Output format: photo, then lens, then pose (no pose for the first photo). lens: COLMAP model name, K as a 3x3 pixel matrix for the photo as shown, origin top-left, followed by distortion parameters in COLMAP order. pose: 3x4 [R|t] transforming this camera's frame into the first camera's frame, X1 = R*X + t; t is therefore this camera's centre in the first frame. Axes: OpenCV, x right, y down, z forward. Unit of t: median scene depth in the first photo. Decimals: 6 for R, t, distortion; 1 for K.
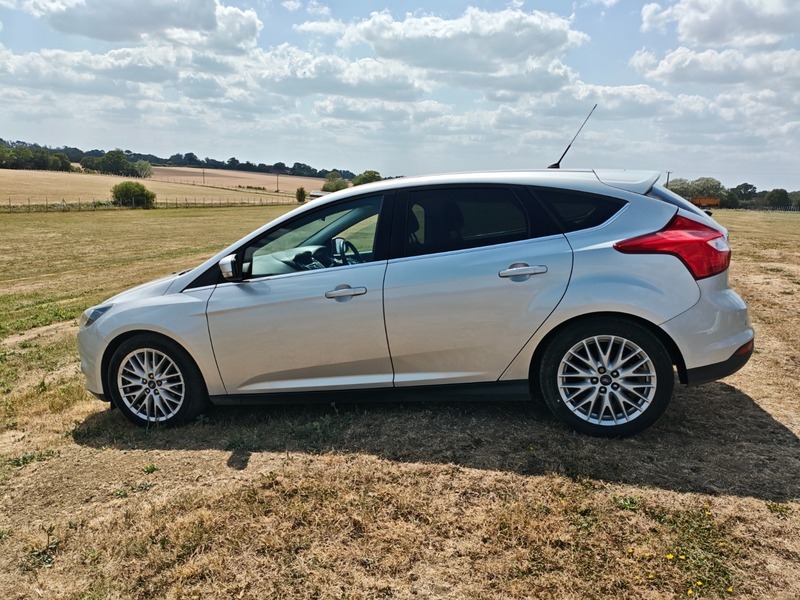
lens RADIAL K [[615.2, 0, 383.2], [0, 615.2, 312.7], [0, 0, 1]] dist [0.032892, -0.072721]
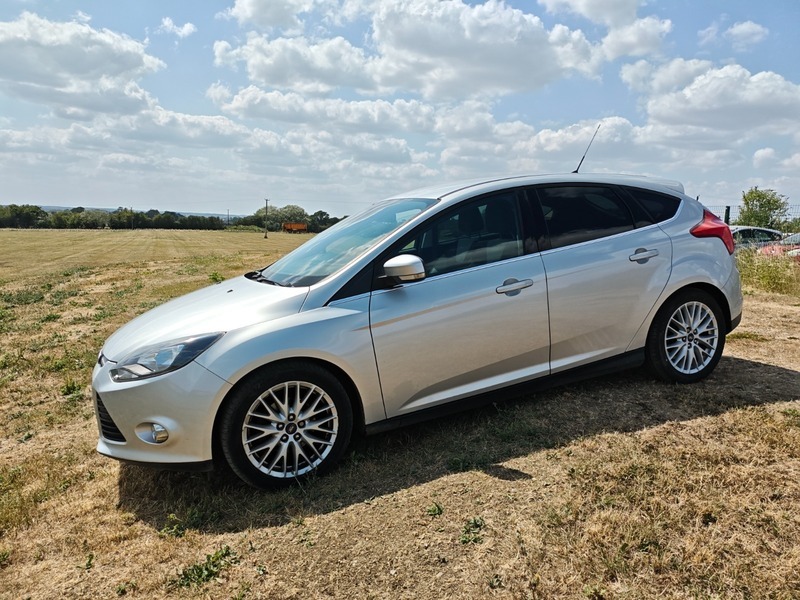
lens RADIAL K [[623.0, 0, 406.5], [0, 623.0, 285.9], [0, 0, 1]] dist [0.040101, -0.075677]
pose [[0.786466, -0.070932, 0.613547, -0.713815], [0.122149, 0.991626, -0.041932, -0.011033], [-0.605434, 0.107922, 0.788544, 0.262439]]
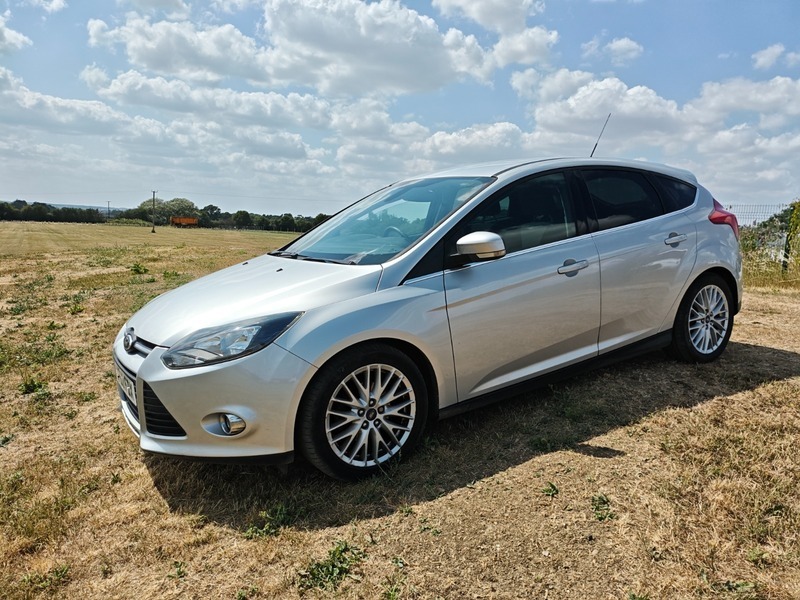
lens RADIAL K [[622.7, 0, 410.4], [0, 622.7, 298.6], [0, 0, 1]] dist [0.034512, -0.054582]
pose [[0.667999, -0.085190, 0.739270, -0.855769], [0.124756, 0.992186, 0.001606, -0.014469], [-0.733630, 0.091156, 0.673408, 0.445581]]
